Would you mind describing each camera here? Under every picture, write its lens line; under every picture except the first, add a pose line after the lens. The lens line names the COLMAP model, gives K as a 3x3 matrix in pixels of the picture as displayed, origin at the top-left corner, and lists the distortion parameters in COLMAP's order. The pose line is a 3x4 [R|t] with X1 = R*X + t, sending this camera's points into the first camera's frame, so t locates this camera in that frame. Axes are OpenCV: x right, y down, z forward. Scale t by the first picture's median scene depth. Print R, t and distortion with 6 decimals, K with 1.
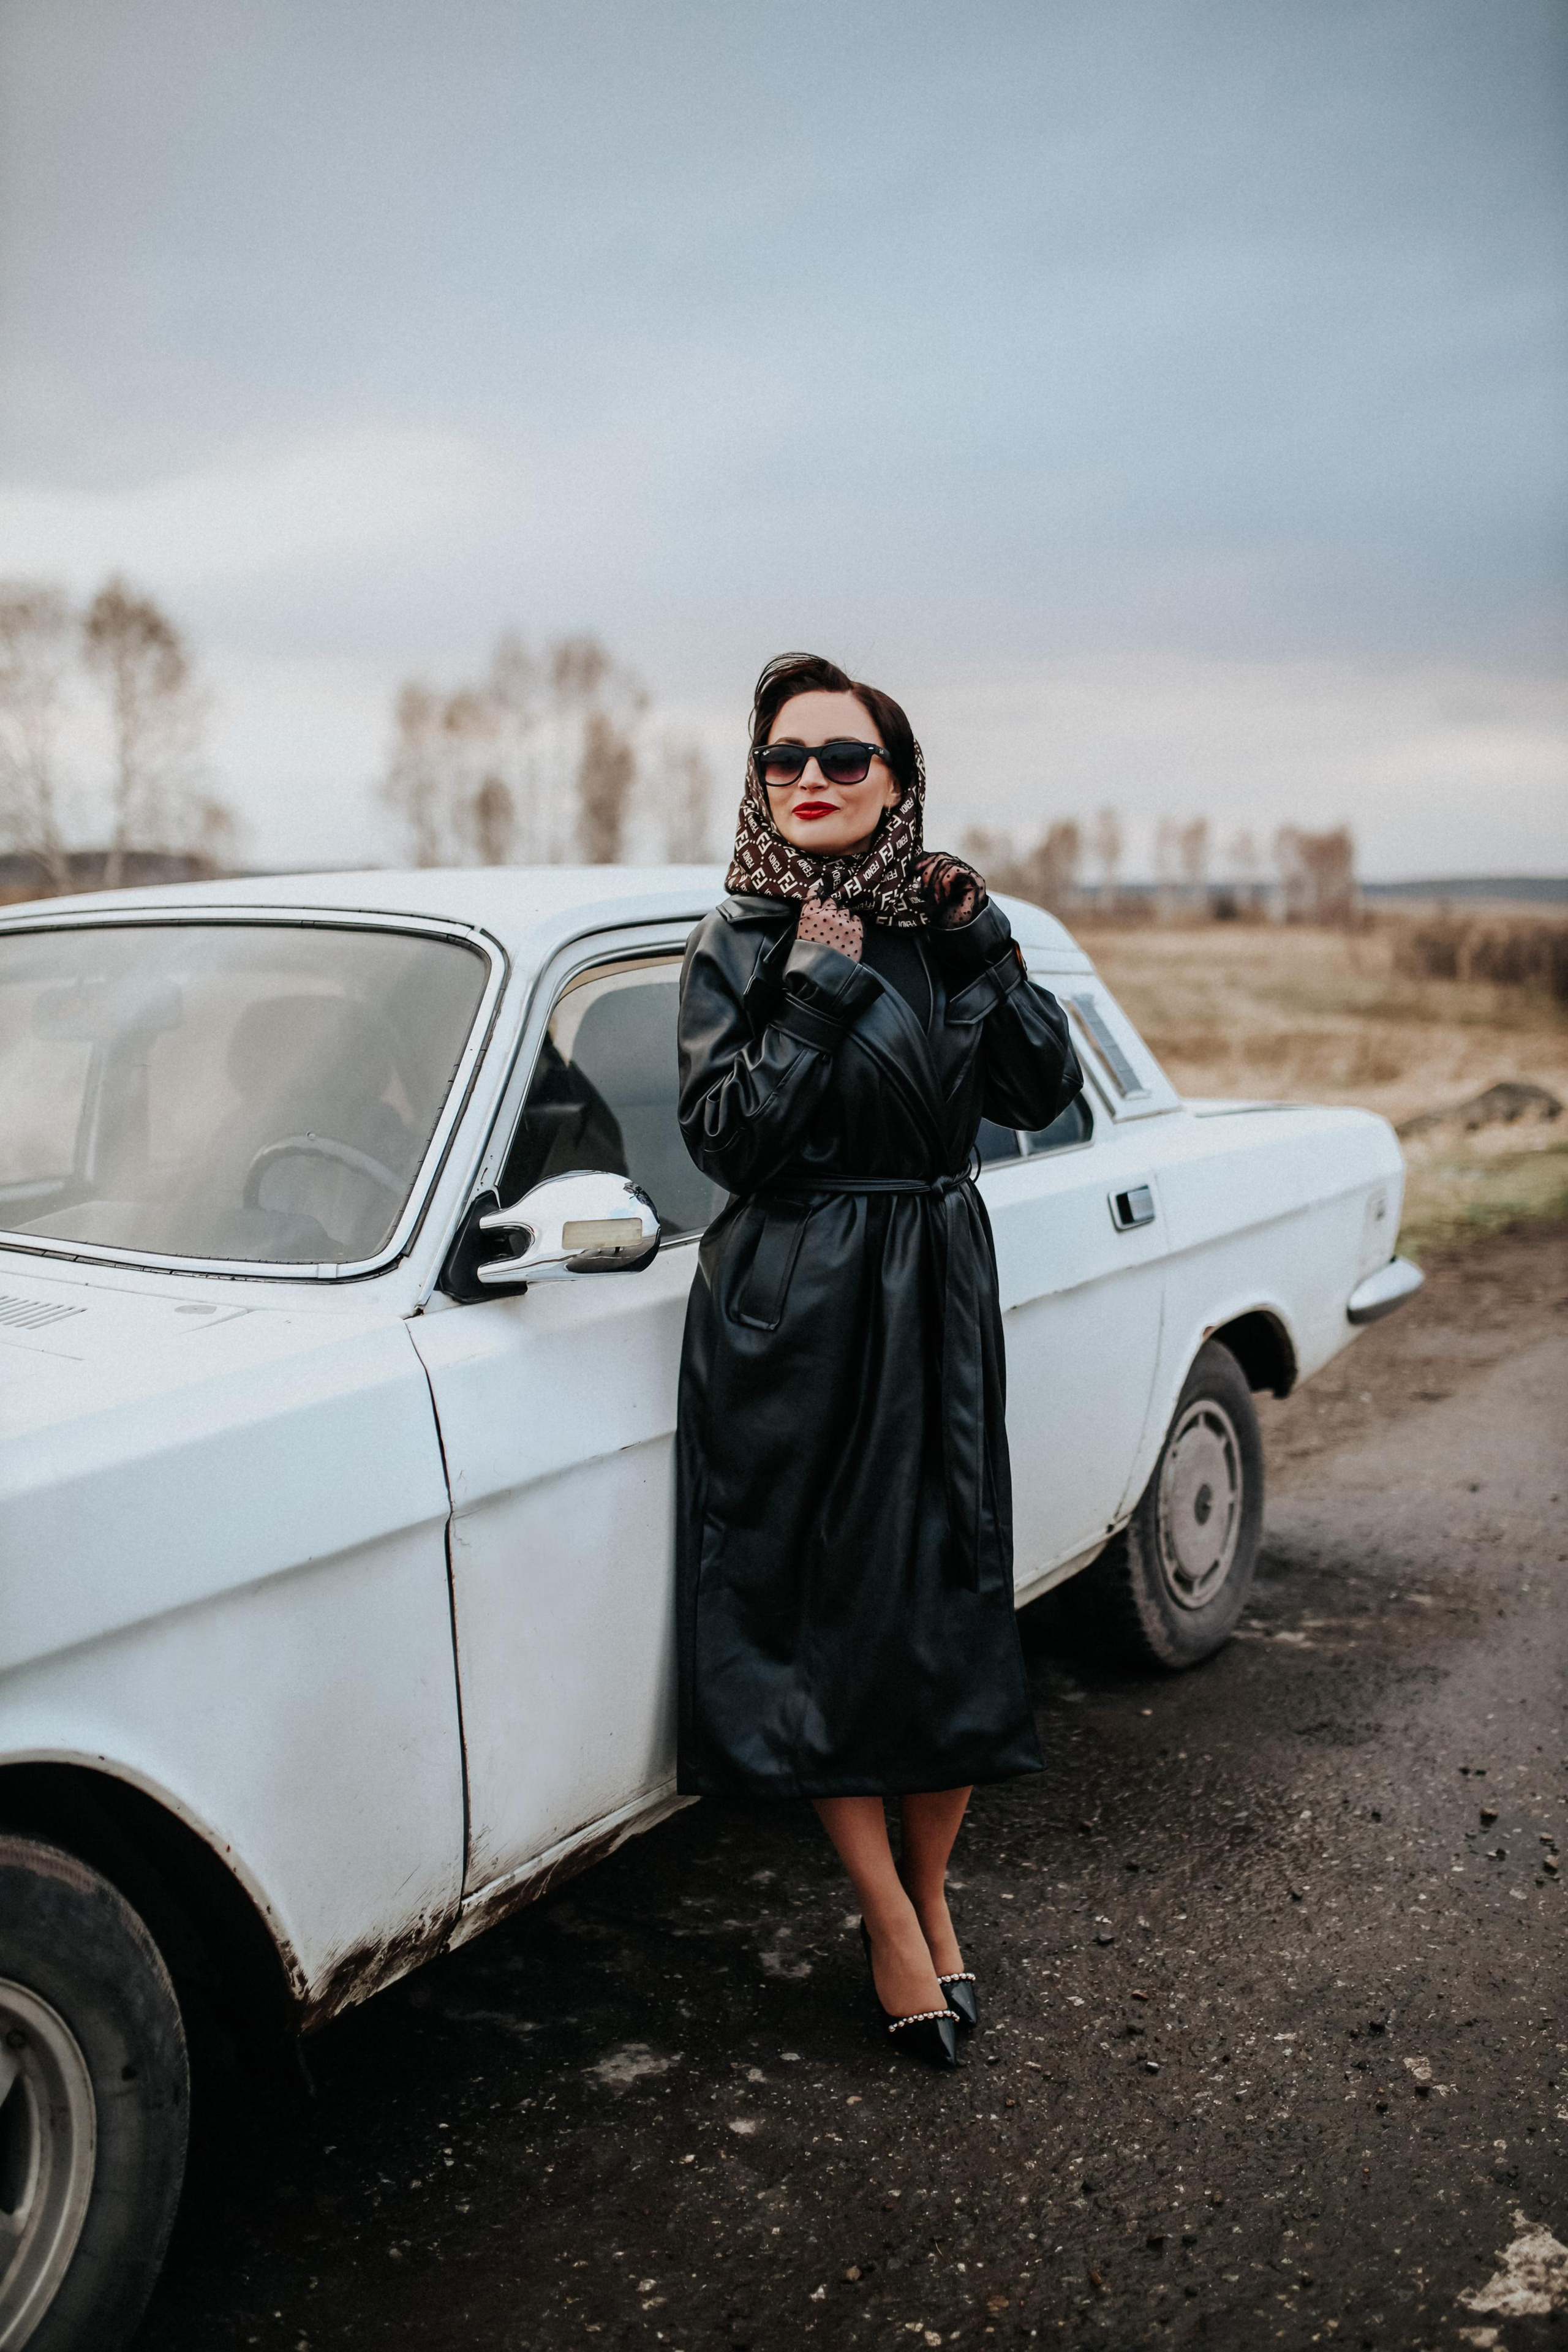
lens RADIAL K [[2267.3, 0, 782.4], [0, 2267.3, 1158.8], [0, 0, 1]] dist [-0.064902, 0.151643]
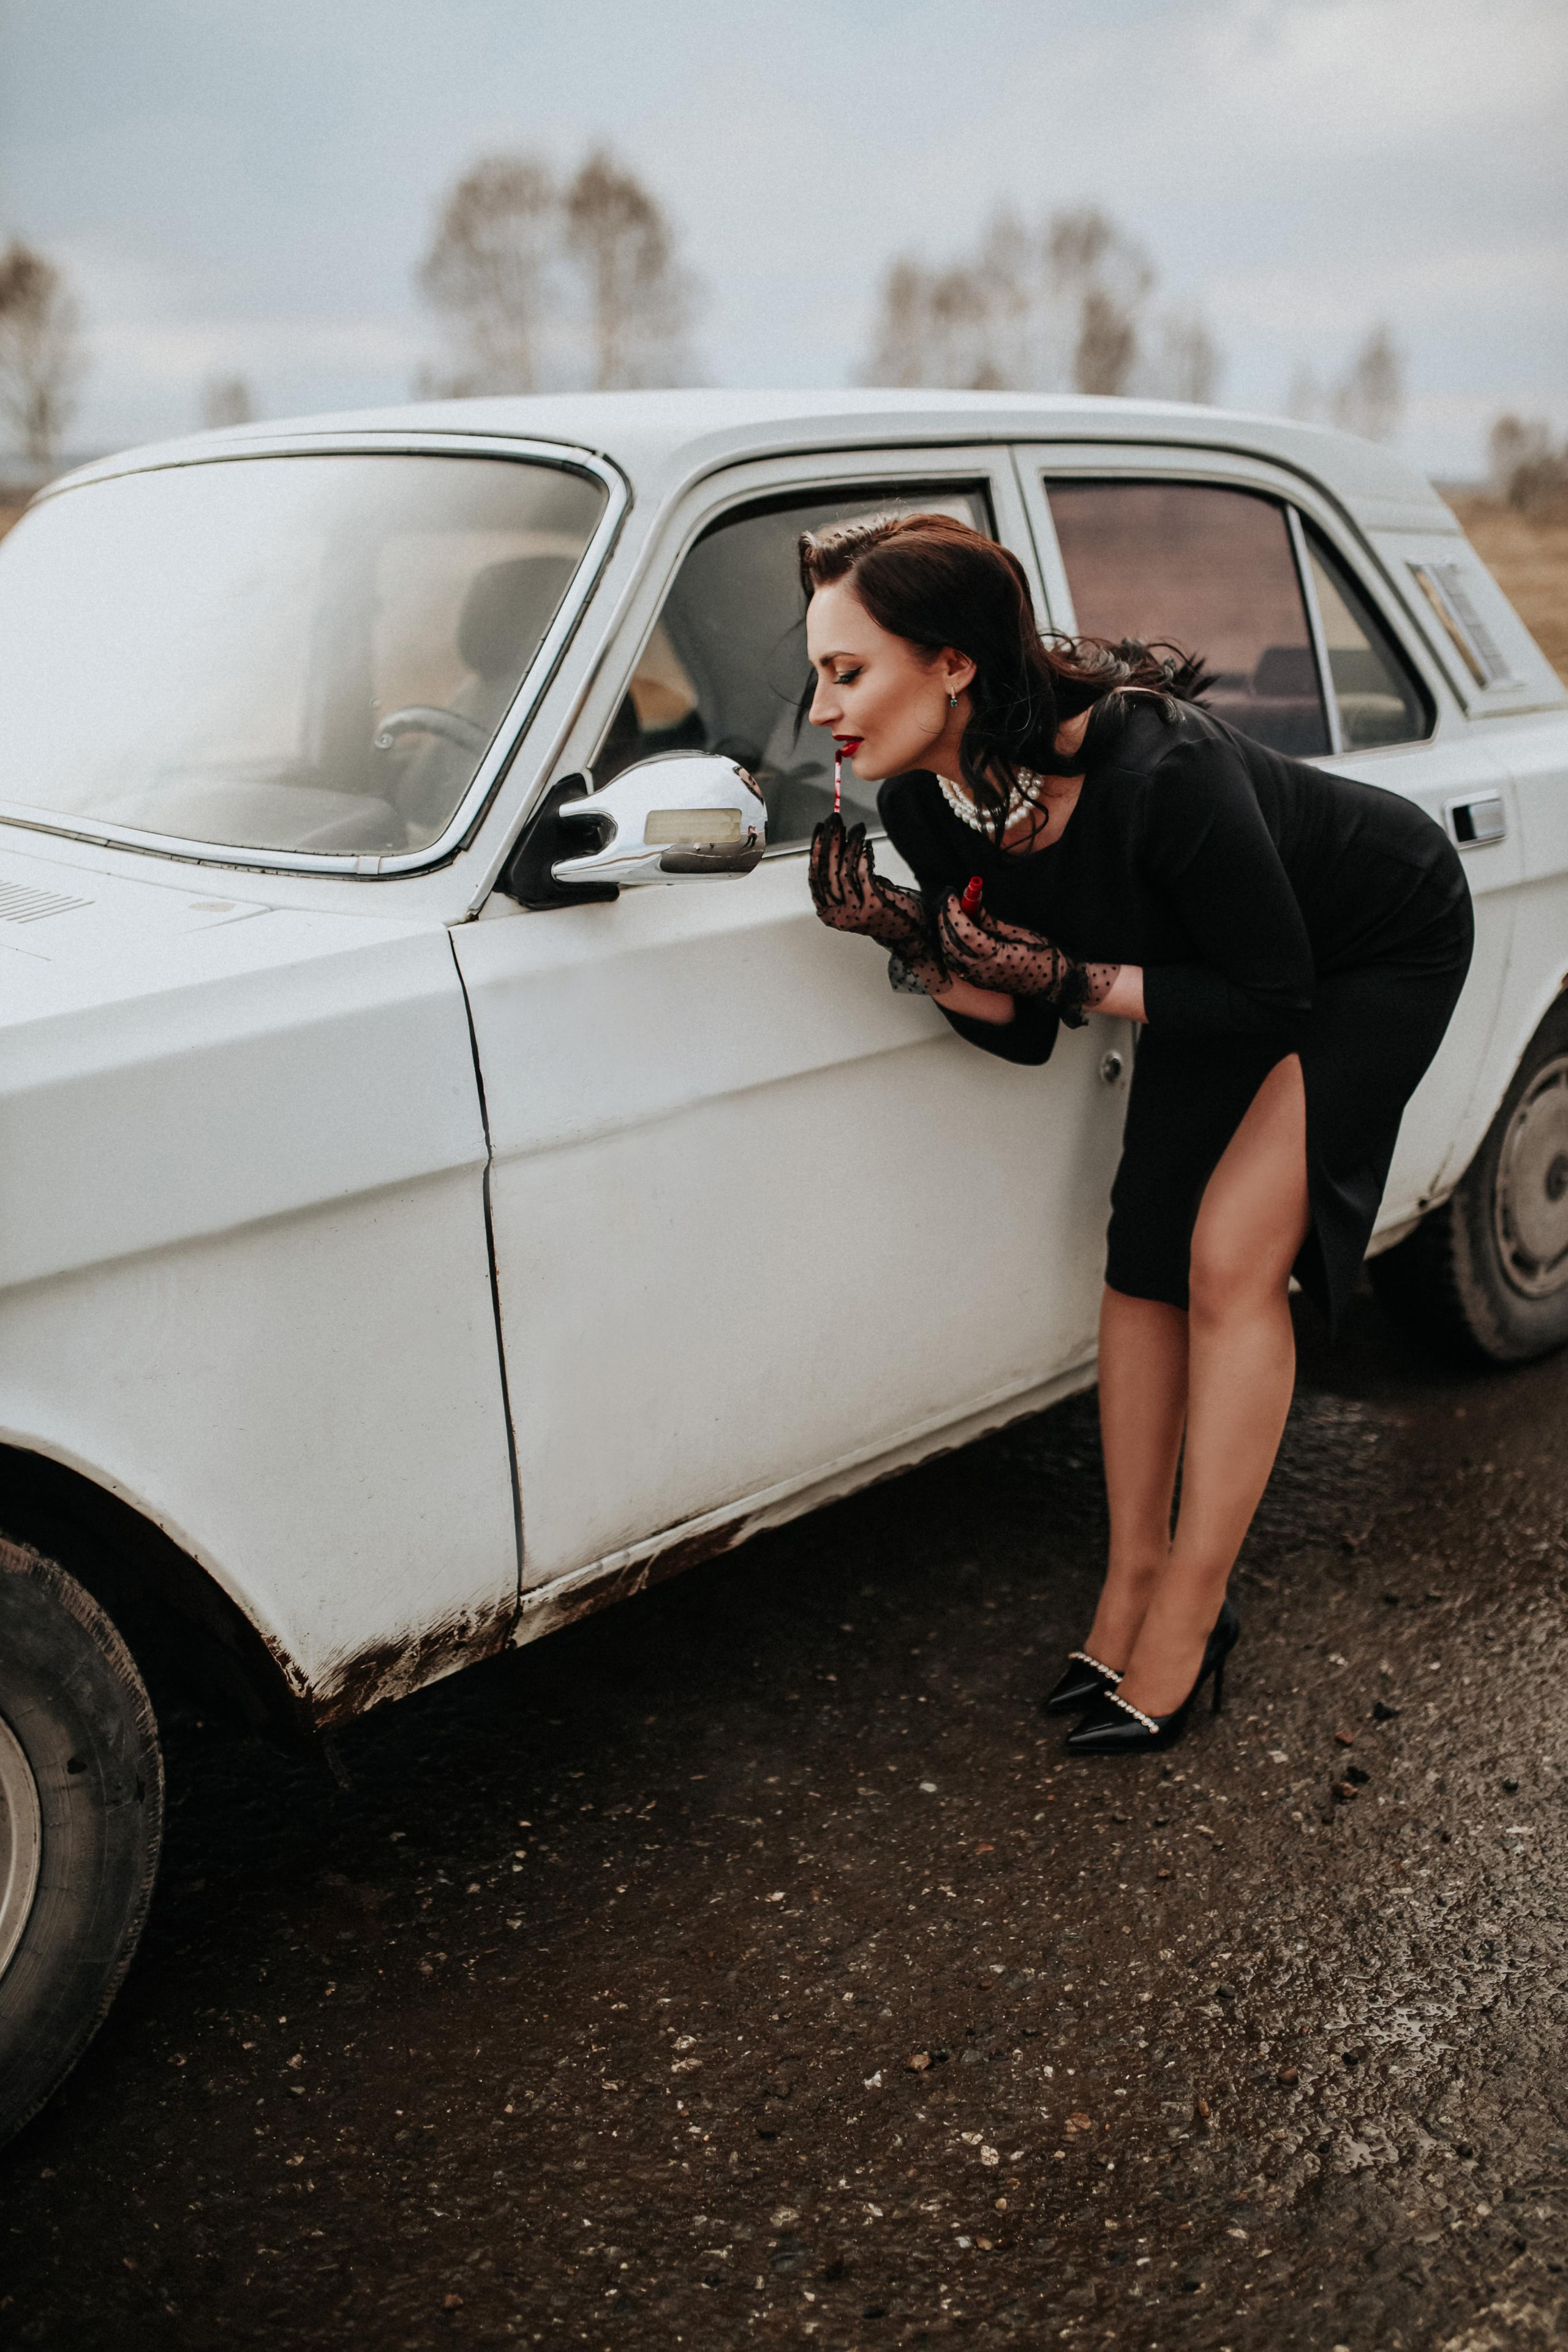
lens RADIAL K [[2267.3, 0, 782.4], [0, 2267.3, 1158.8], [0, 0, 1]] dist [-0.064902, 0.151643]
pose [[0.977008, 0.056095, -0.205692, 0.116348], [-0.020272, 0.984838, 0.172286, 0.008374], [0.212238, -0.164155, 0.963332, 0.185742]]
